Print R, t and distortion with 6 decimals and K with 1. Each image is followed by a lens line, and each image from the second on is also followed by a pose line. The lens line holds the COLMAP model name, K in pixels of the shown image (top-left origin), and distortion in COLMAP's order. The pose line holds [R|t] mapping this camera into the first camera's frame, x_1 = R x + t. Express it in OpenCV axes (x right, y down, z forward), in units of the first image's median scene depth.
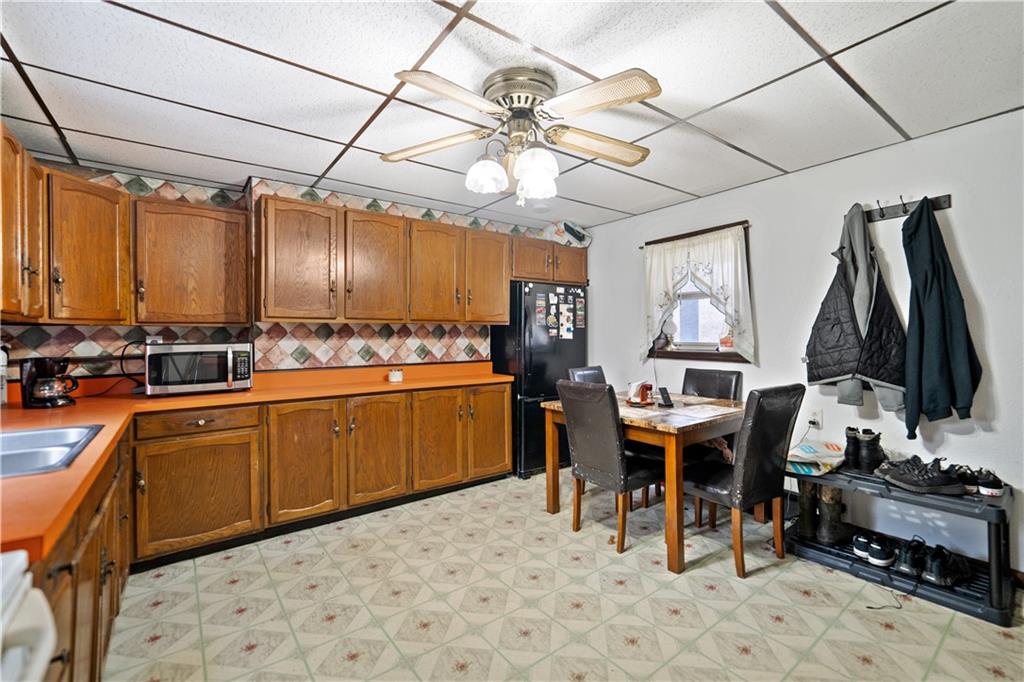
lens RADIAL K [[448.5, 0, 514.0], [0, 448.5, 332.5], [0, 0, 1]] dist [-0.010236, 0.001317]
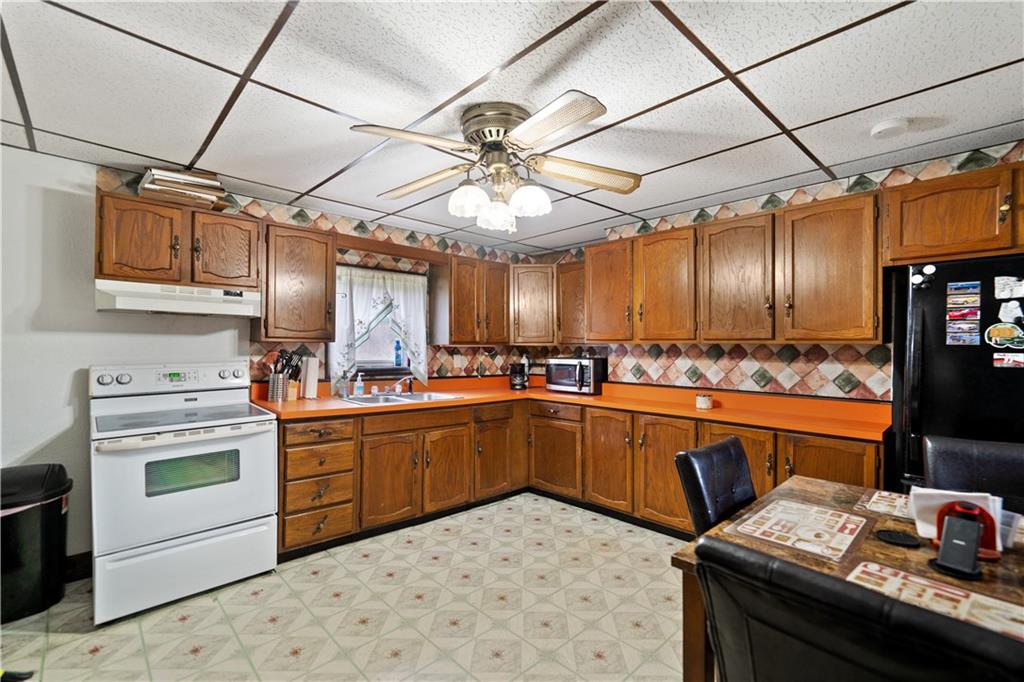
lens RADIAL K [[448.5, 0, 516.3], [0, 448.5, 348.4], [0, 0, 1]] dist [-0.010236, 0.001317]
pose [[0.122683, 0.011536, -0.992379, 0.650419], [-0.001808, 0.999933, 0.011400, -0.021602], [0.992444, 0.000395, 0.122695, 0.580636]]
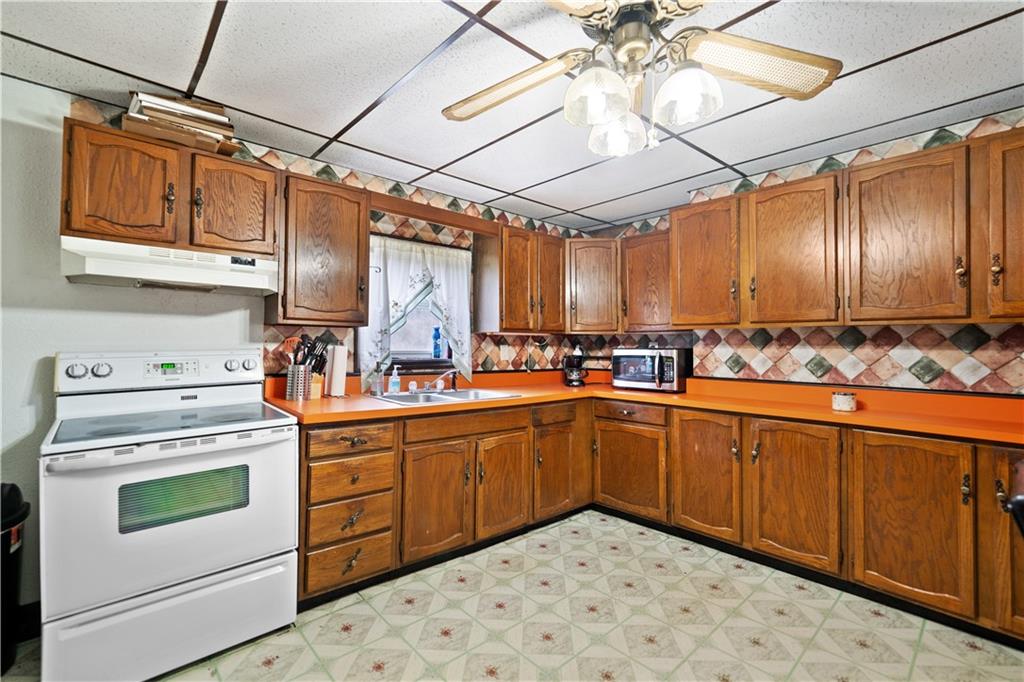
lens RADIAL K [[448.5, 0, 512.2], [0, 448.5, 339.3], [0, 0, 1]] dist [-0.010236, 0.001317]
pose [[0.089331, -0.003098, -0.995997, 0.421454], [-0.000833, 0.999995, -0.003185, 0.003562], [0.996002, 0.001114, 0.089328, 0.482749]]
